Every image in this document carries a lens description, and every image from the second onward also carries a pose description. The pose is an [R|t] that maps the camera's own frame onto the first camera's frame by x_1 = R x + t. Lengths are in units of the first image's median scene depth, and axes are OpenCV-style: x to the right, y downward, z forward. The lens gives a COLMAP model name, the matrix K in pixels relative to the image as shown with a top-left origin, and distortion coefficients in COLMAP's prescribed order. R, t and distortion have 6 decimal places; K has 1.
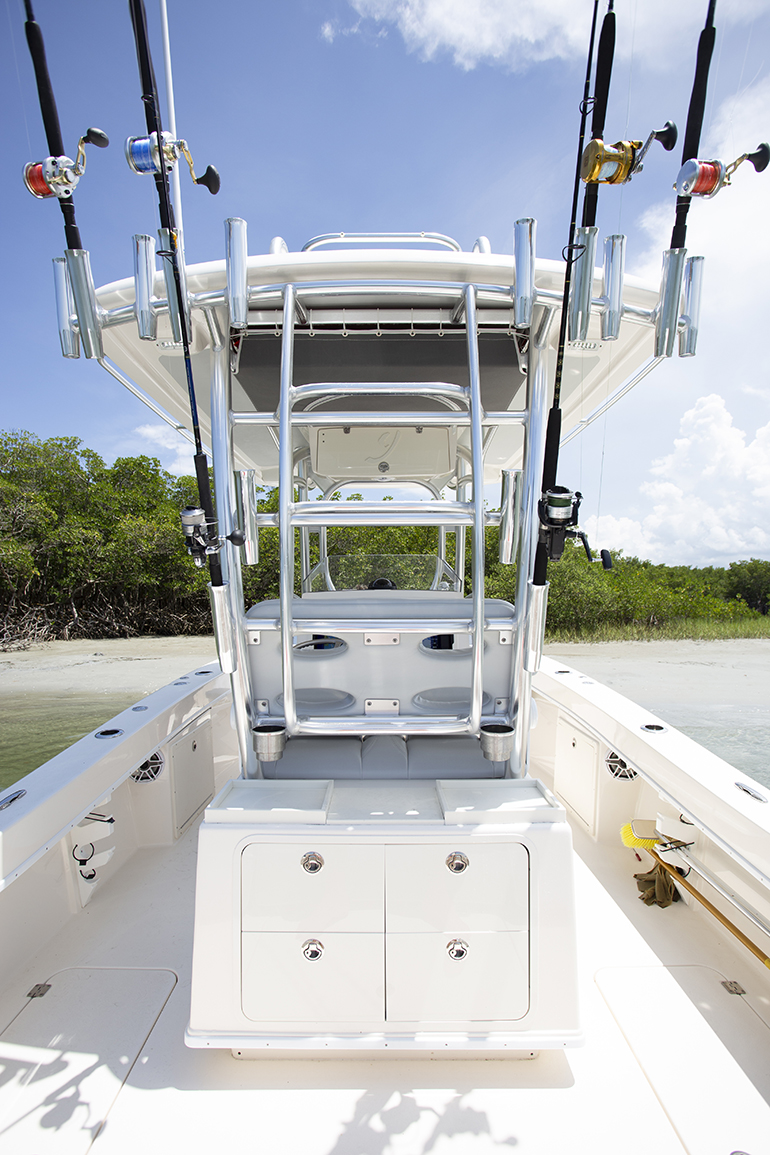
lens RADIAL K [[569.8, 0, 385.0], [0, 569.8, 577.5], [0, 0, 1]] dist [-0.086932, 0.035775]
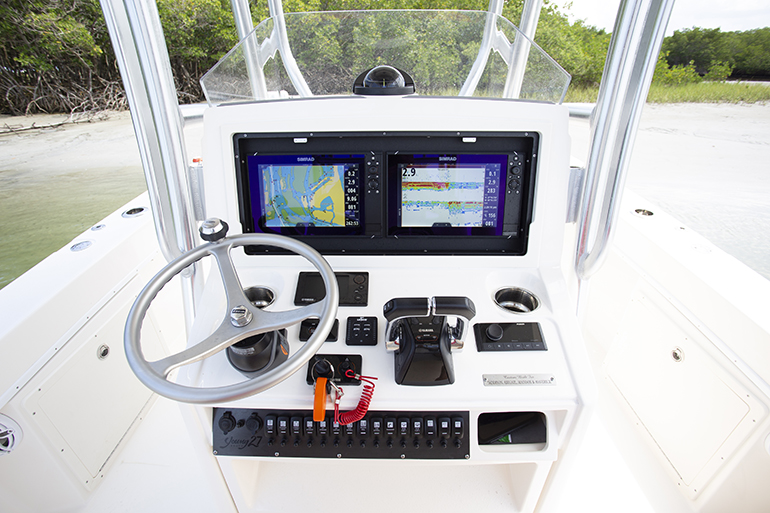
lens RADIAL K [[379.9, 0, 380.0], [0, 379.9, 256.8], [0, 0, 1]] dist [-0.086932, 0.035775]
pose [[0.999429, 0.001217, -0.033758, 0.000617], [0.015804, 0.866392, 0.499115, -0.001697], [0.029855, -0.499363, 0.865878, 0.109777]]
